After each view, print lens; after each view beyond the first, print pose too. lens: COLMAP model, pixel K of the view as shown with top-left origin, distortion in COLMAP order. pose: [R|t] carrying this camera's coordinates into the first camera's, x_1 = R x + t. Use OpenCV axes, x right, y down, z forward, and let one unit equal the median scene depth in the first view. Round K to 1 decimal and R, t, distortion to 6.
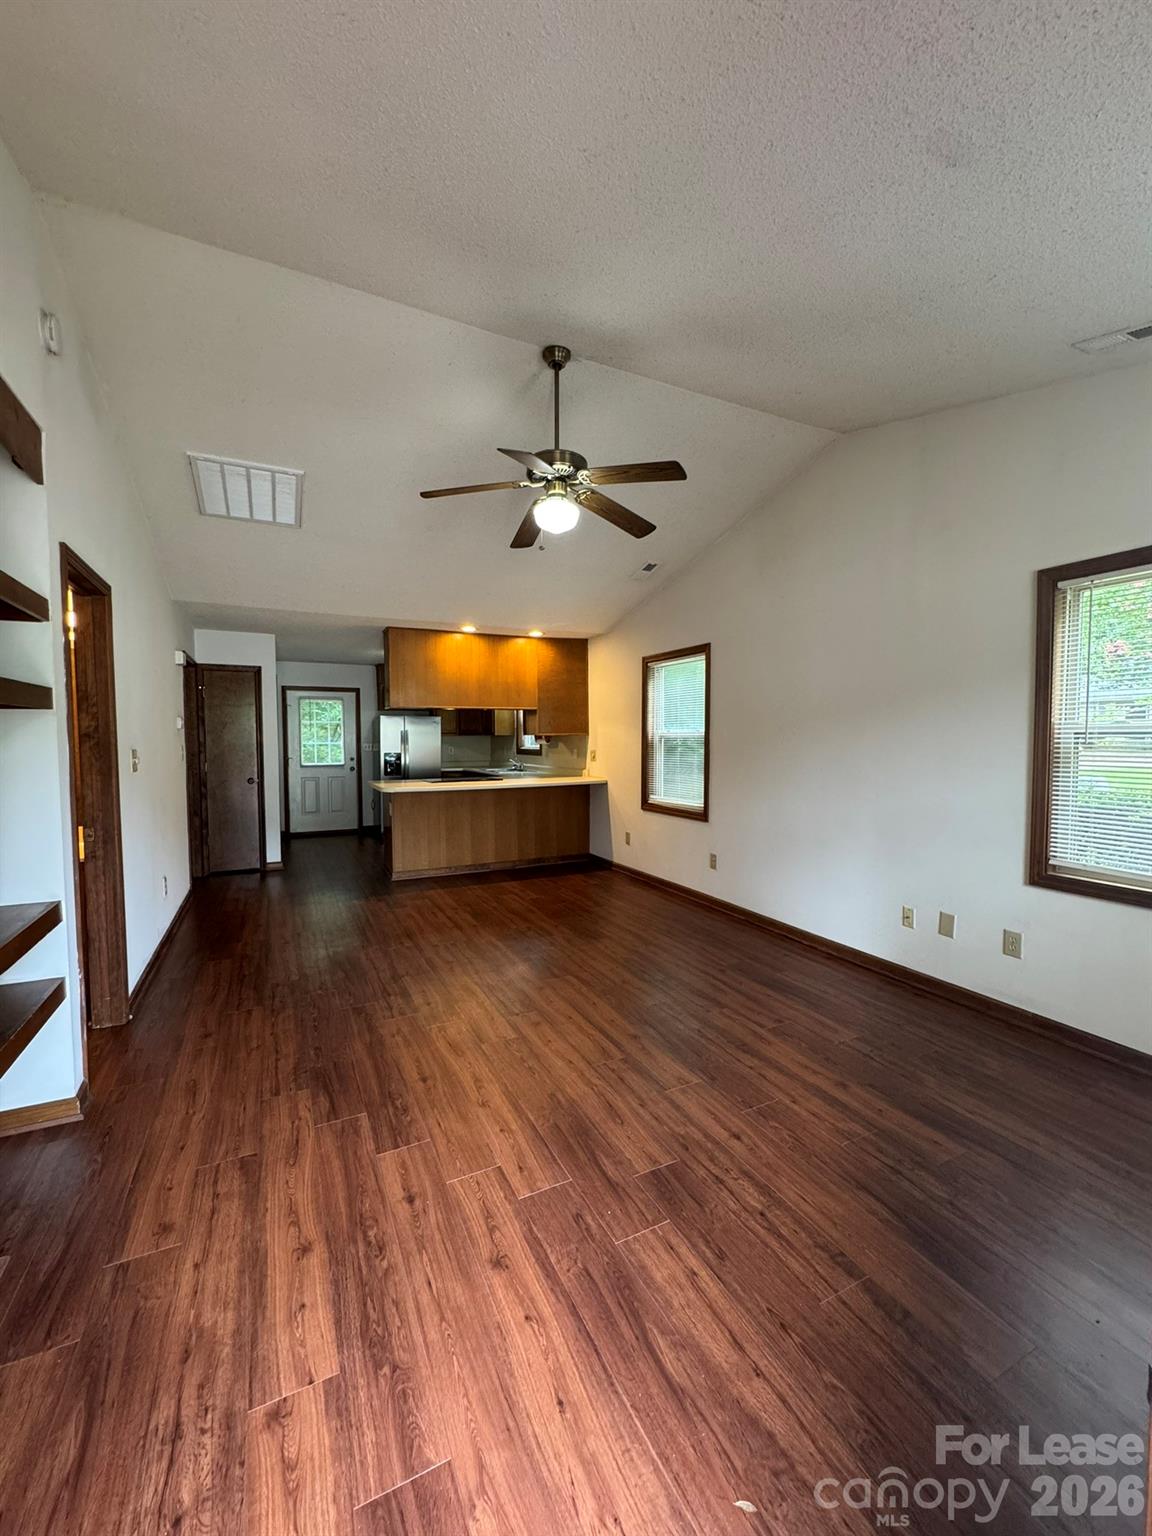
lens RADIAL K [[612.3, 0, 575.0], [0, 612.3, 770.6], [0, 0, 1]] dist [0.004550, 0.000481]
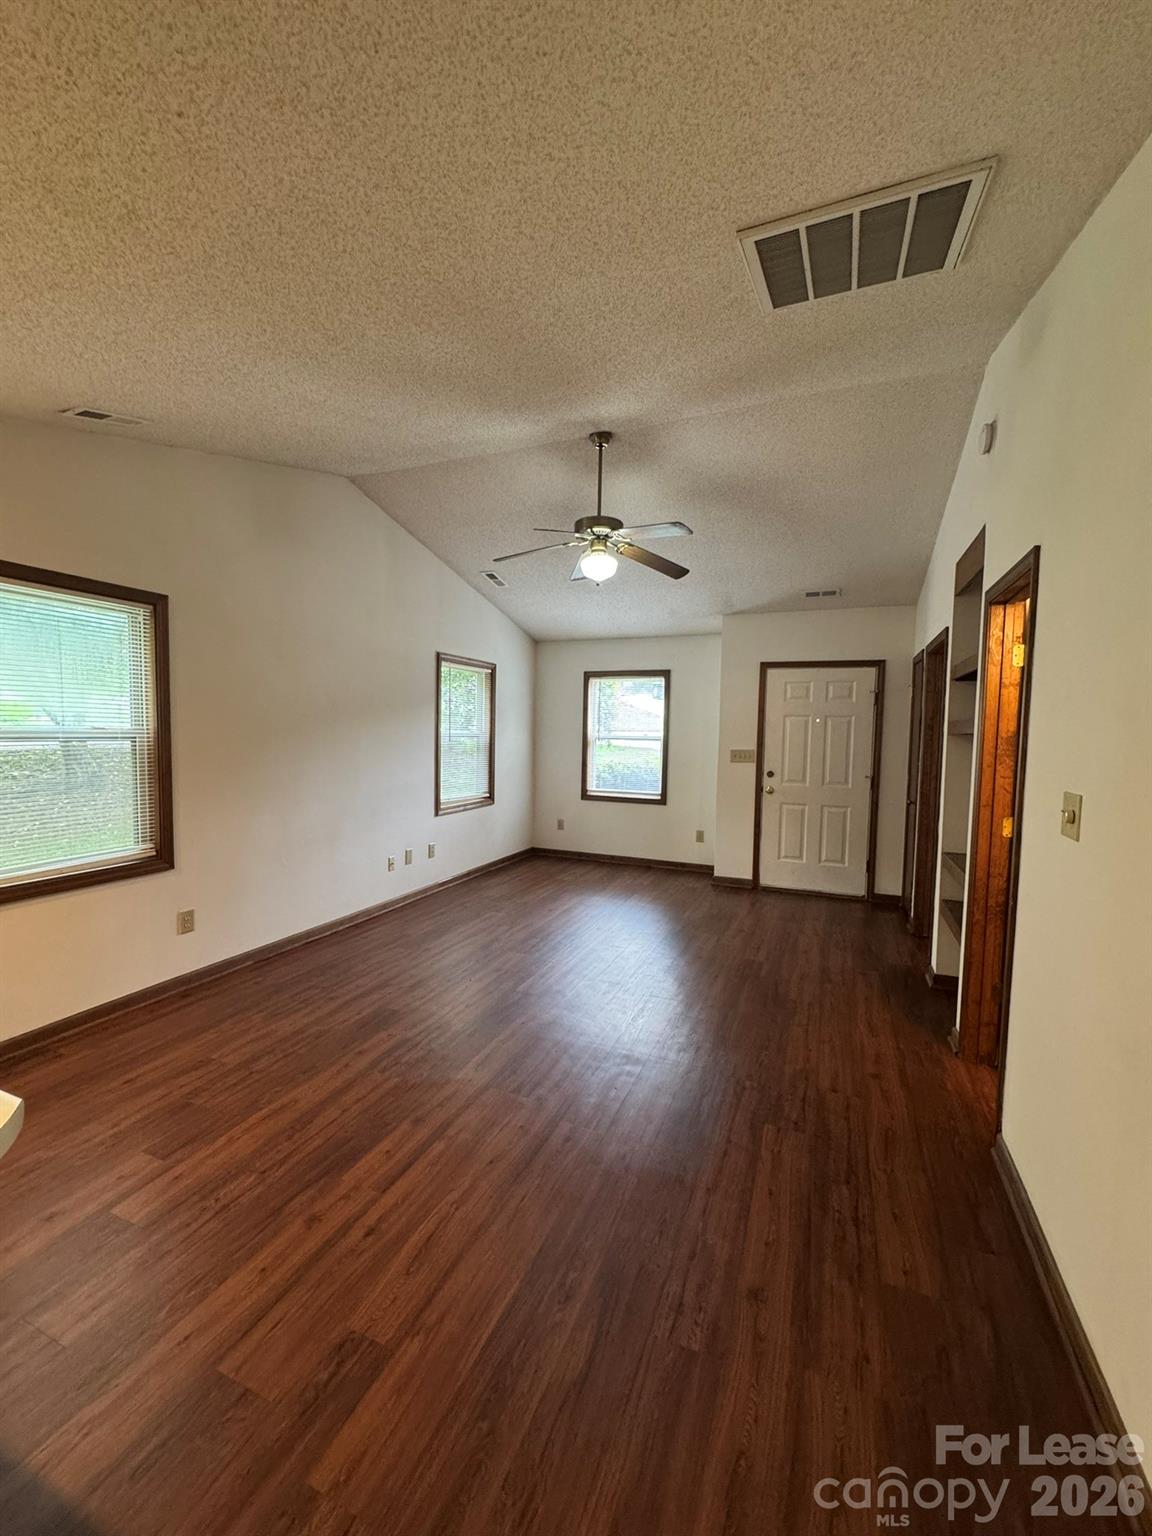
lens RADIAL K [[612.3, 0, 579.8], [0, 612.3, 767.7], [0, 0, 1]] dist [0.004550, 0.000481]
pose [[-0.658554, -0.051993, 0.750735, -0.607077], [0.028133, 0.995212, 0.093603, -0.080244], [-0.752007, 0.082763, -0.653938, 1.183355]]
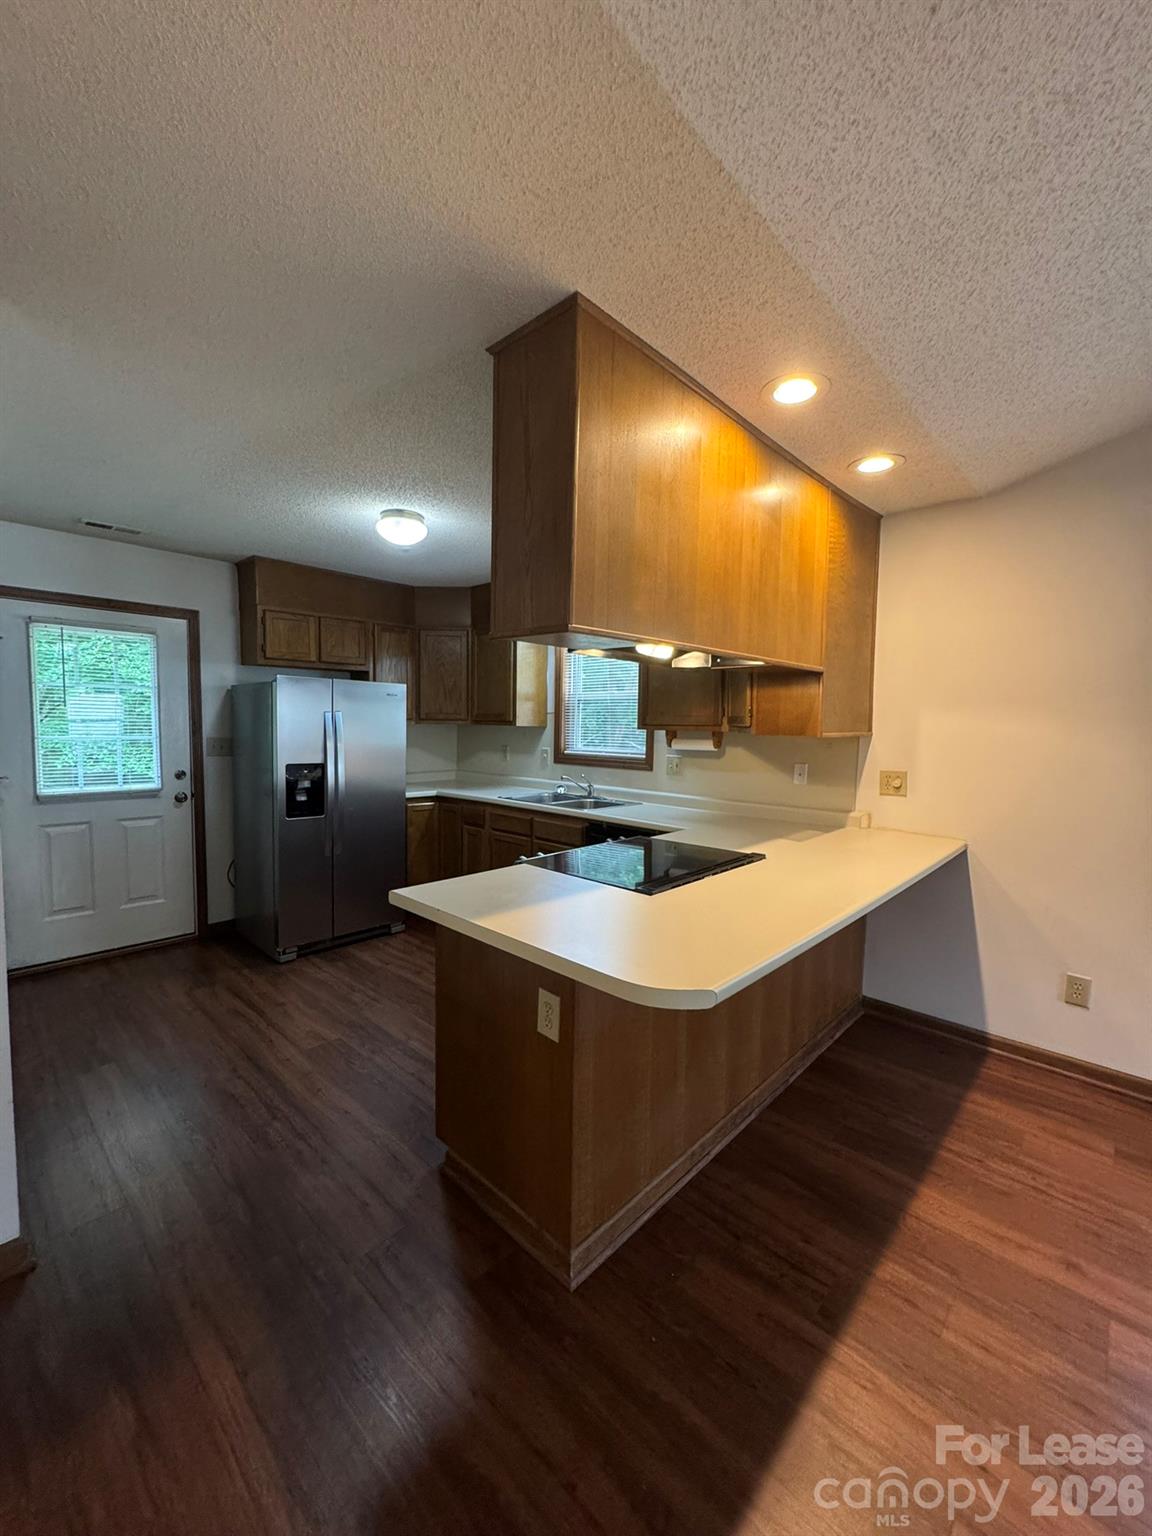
lens RADIAL K [[612.3, 0, 576.4], [0, 612.3, 768.1], [0, 0, 1]] dist [0.004550, 0.000481]
pose [[0.932929, -0.005975, 0.360010, -0.417710], [-0.002006, 0.999761, 0.021793, -0.054311], [-0.360054, -0.021053, 0.932694, 0.805416]]
